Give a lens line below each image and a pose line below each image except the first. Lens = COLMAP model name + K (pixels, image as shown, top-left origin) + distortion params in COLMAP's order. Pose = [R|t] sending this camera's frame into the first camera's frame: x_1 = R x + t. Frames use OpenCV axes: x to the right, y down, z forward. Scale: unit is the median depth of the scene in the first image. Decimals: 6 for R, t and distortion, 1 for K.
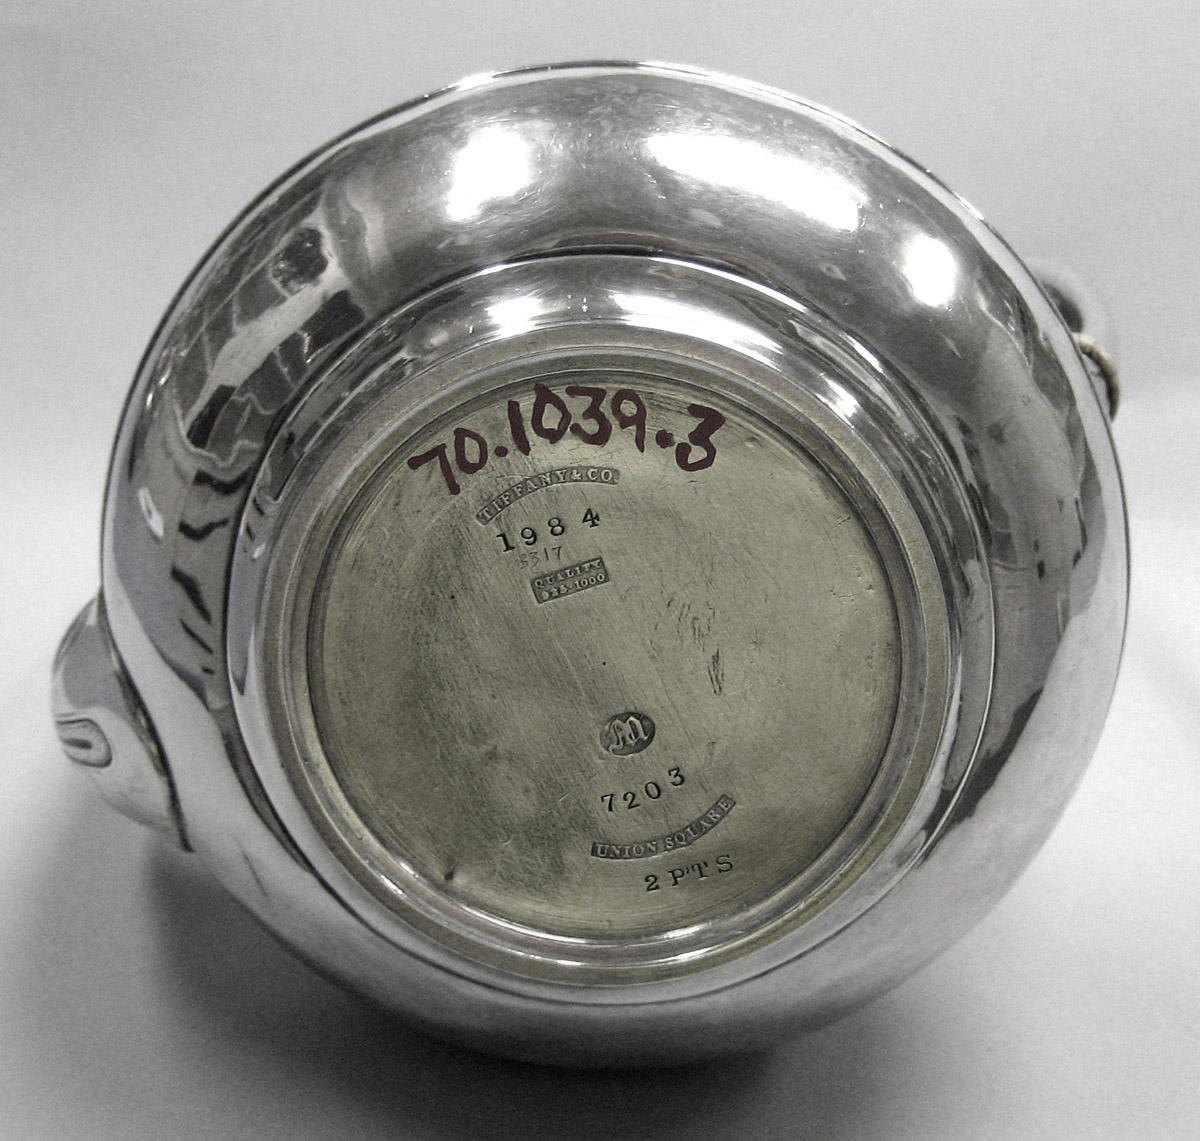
lens RADIAL K [[1289.4, 0, 605.0], [0, 1289.4, 567.2], [0, 0, 1]] dist [-0.000660, 0.000000]
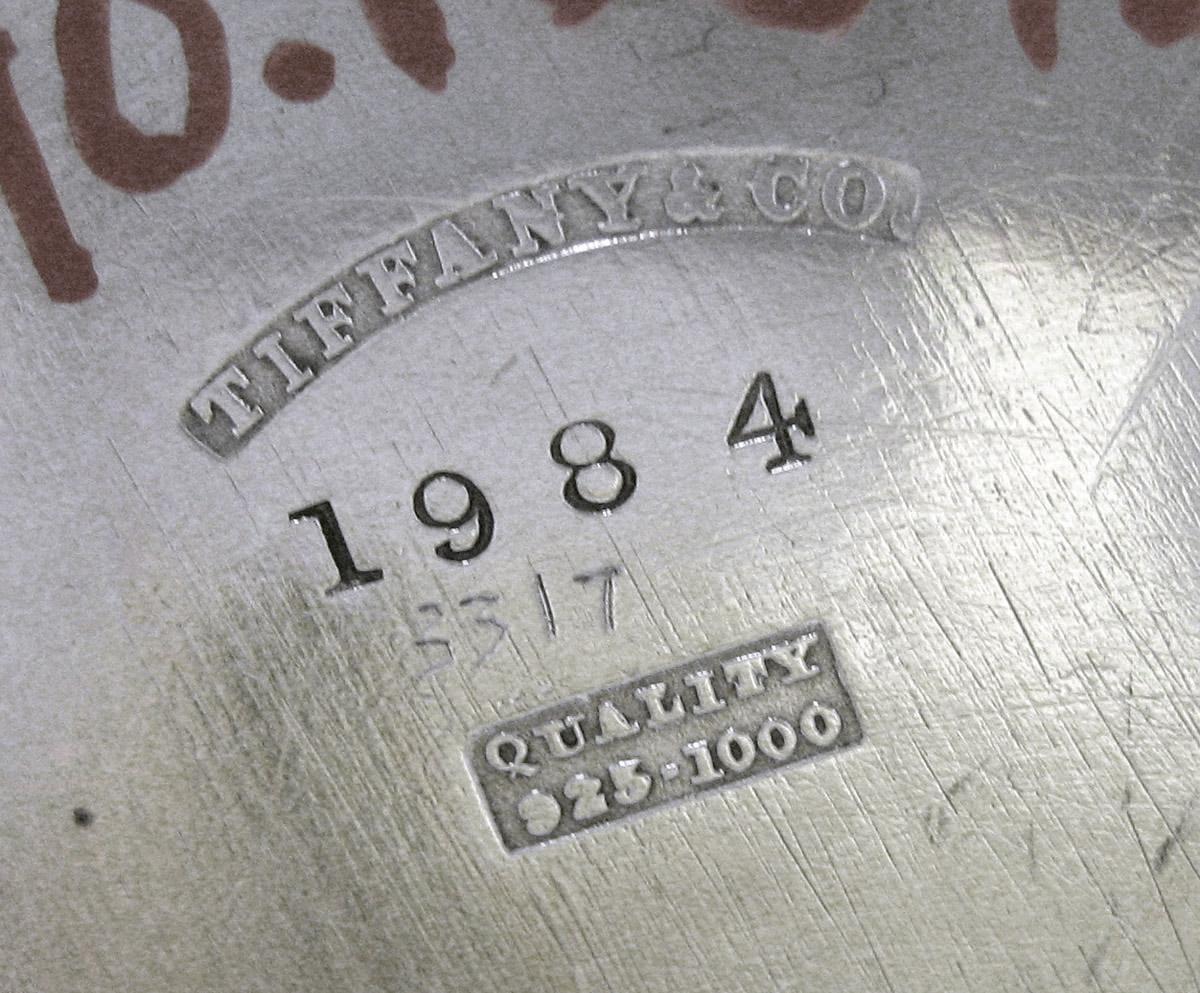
lens RADIAL K [[1292.2, 0, 600.8], [0, 1292.2, 496.5], [0, 0, 1]] dist [0.008211, 0.000000]
pose [[0.998400, -0.002048, -0.056517, -0.025643], [0.002131, 0.999997, 0.001403, -0.027250], [0.056514, -0.001521, 0.998401, 0.803480]]
